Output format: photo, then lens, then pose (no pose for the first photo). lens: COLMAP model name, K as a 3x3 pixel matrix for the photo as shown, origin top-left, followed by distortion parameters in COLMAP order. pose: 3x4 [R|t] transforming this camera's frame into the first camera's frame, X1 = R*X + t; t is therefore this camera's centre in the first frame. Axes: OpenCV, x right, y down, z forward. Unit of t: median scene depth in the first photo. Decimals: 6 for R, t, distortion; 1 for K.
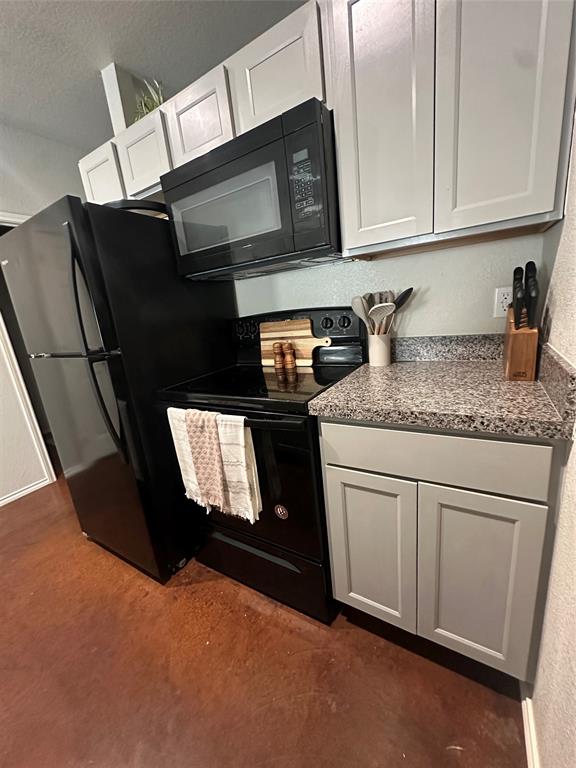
lens RADIAL K [[306.6, 0, 288.0], [0, 306.6, 384.0], [0, 0, 1]] dist [-0.000277, -0.000358]
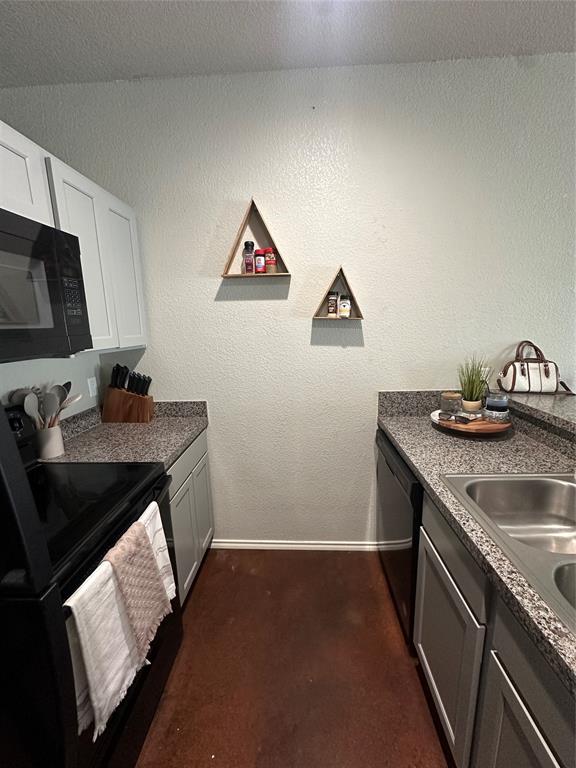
lens RADIAL K [[306.6, 0, 288.0], [0, 306.6, 384.0], [0, 0, 1]] dist [-0.000277, -0.000358]
pose [[-0.463212, -0.057449, 0.884384, -1.109395], [0.291596, 0.932456, 0.213300, -0.316111], [-0.836903, 0.356686, -0.415173, 0.795078]]
